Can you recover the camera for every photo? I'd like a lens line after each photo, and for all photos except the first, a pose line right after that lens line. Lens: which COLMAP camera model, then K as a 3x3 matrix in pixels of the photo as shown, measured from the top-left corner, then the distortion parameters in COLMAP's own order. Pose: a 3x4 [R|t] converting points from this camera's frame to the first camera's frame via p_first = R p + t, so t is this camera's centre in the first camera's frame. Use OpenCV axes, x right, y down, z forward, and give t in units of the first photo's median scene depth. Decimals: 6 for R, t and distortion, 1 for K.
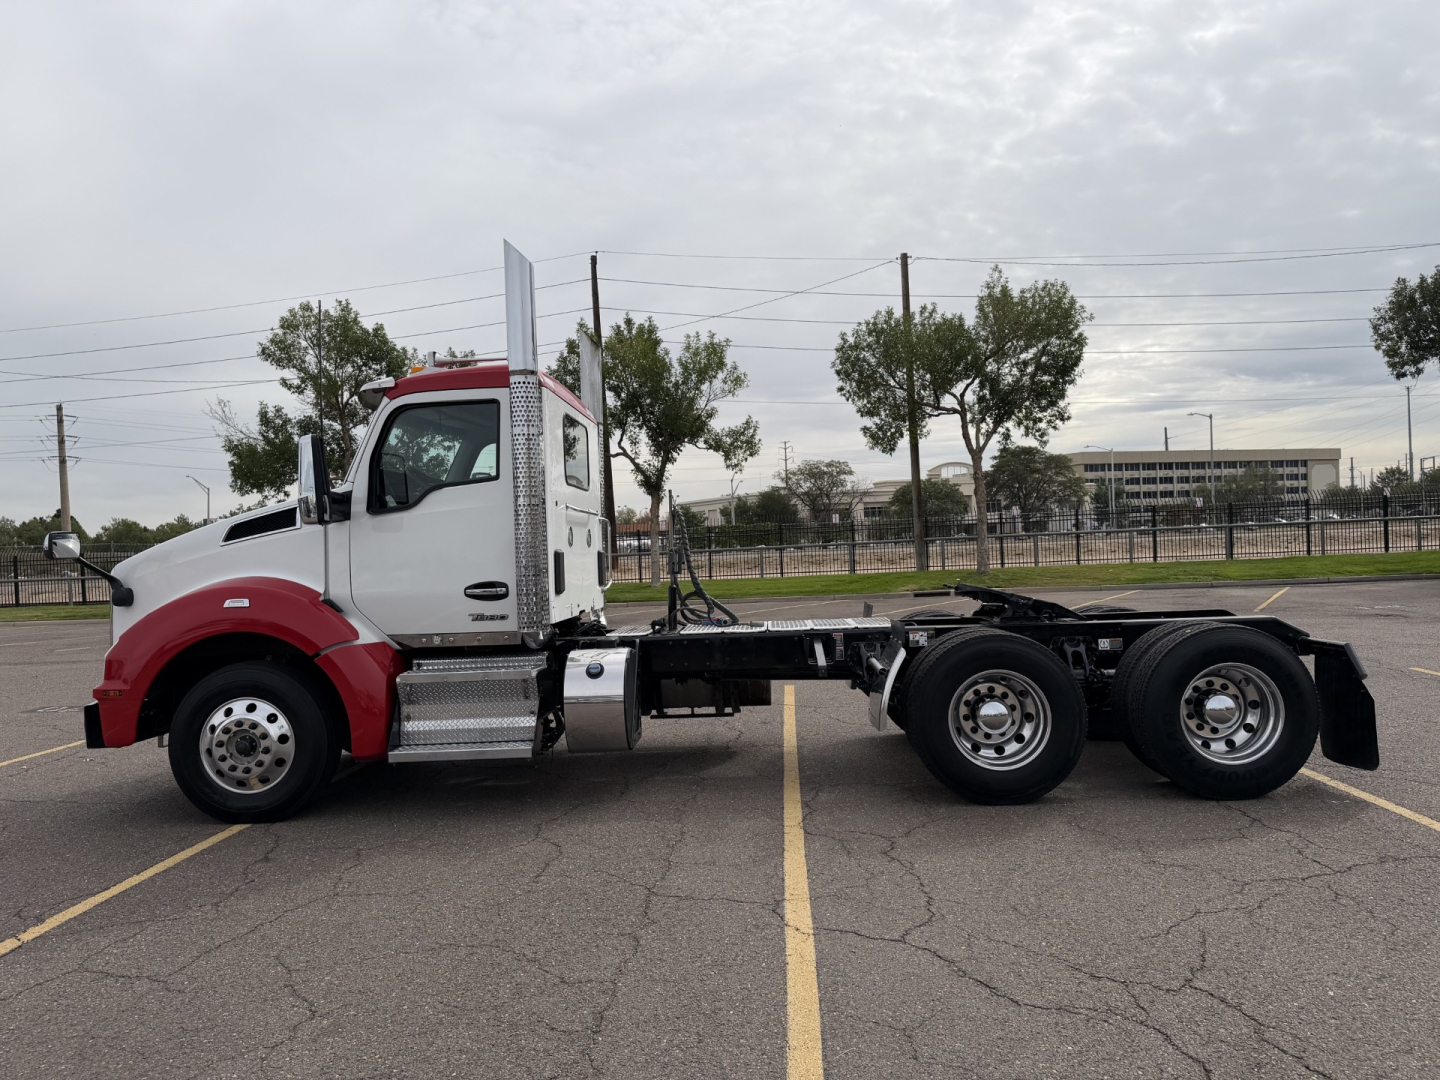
lens RADIAL K [[1028.1, 0, 720.3], [0, 1028.1, 523.1], [0, 0, 1]] dist [0.031928, -0.041897]
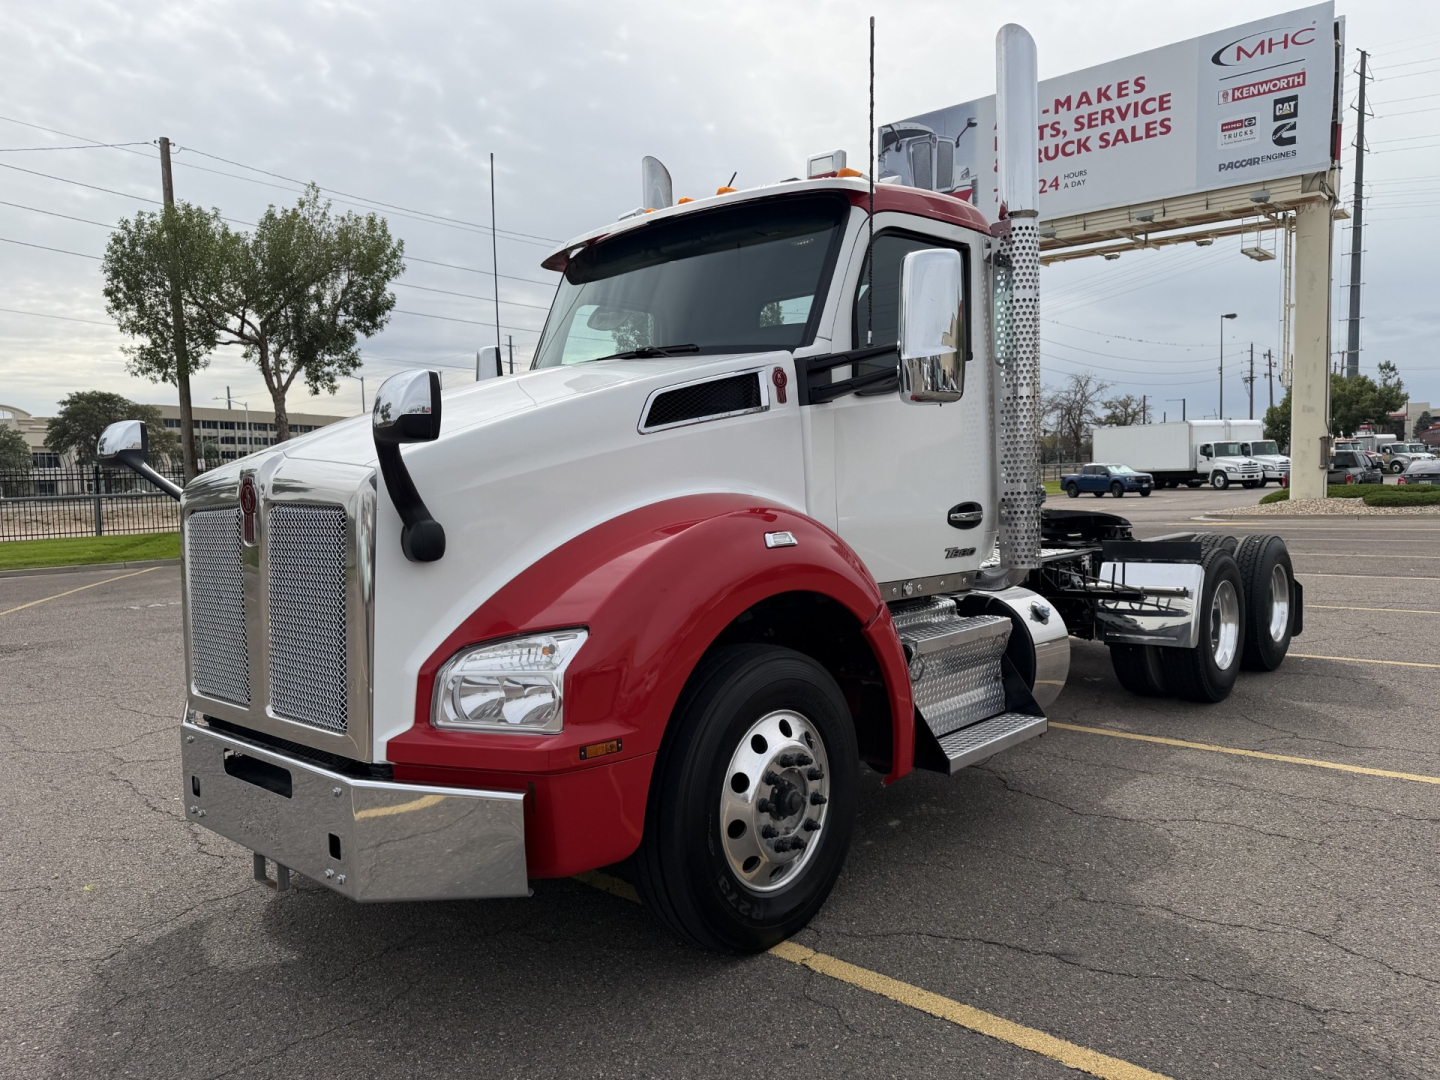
lens RADIAL K [[1028.1, 0, 750.4], [0, 1028.1, 481.3], [0, 0, 1]] dist [0.031928, -0.041897]
pose [[0.641600, 0.018975, 0.766804, -0.160077], [-0.016475, 0.999804, -0.010956, 0.009568], [-0.766862, -0.005604, 0.641787, 0.119318]]
